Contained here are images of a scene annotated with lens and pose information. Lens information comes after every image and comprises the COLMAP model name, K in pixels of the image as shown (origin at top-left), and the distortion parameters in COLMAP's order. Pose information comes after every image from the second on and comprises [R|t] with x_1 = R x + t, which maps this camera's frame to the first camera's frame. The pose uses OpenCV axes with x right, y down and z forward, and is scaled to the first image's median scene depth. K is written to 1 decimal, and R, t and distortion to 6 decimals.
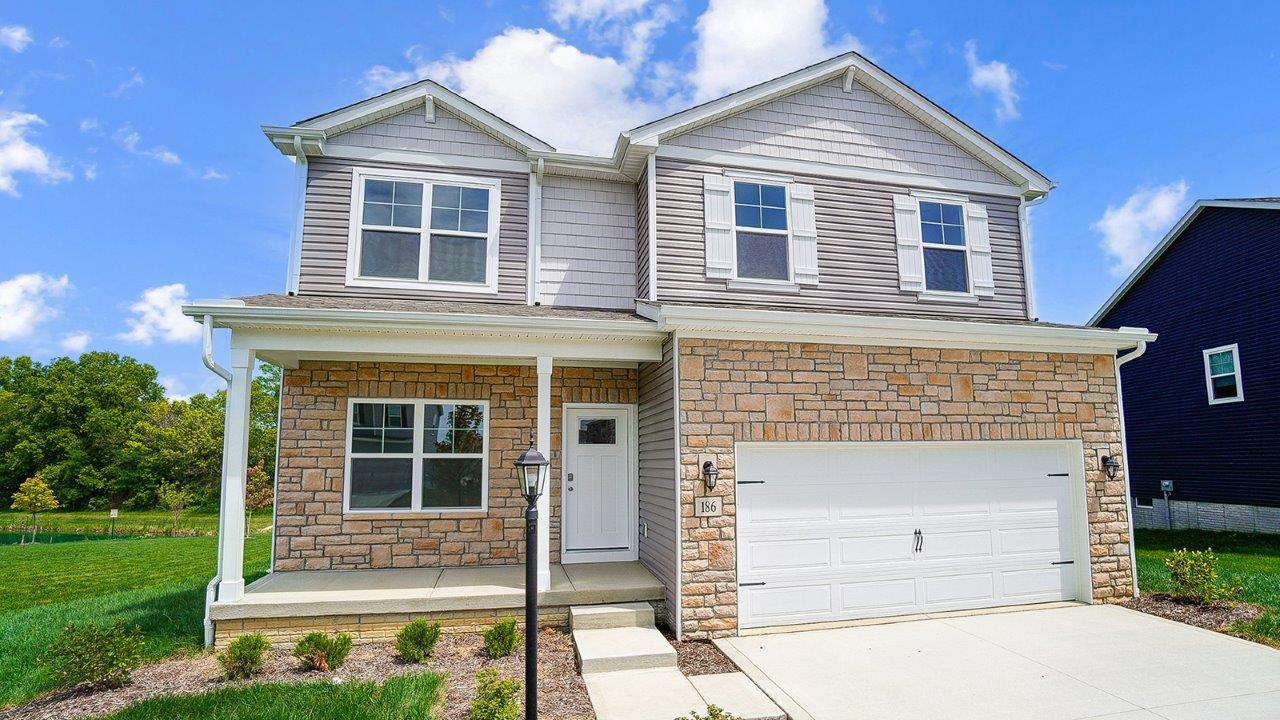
lens RADIAL K [[602.9, 0, 635.5], [0, 602.9, 393.0], [0, 0, 1]] dist [-0.065691, 0.025457]
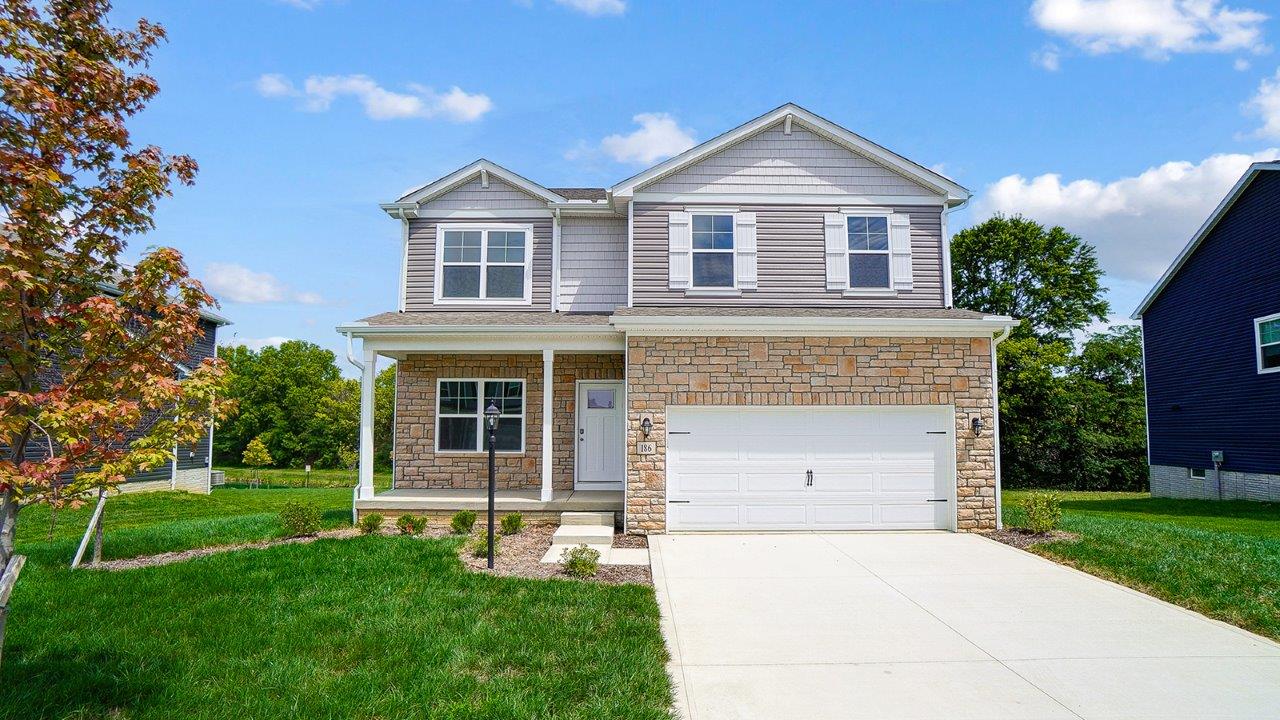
lens RADIAL K [[602.9, 0, 635.5], [0, 602.9, 393.0], [0, 0, 1]] dist [-0.065691, 0.025457]
pose [[0.975165, -0.005393, -0.221415, 0.339452], [0.015056, 0.999005, 0.041975, -0.010115], [0.220969, -0.044266, 0.974276, -0.372803]]
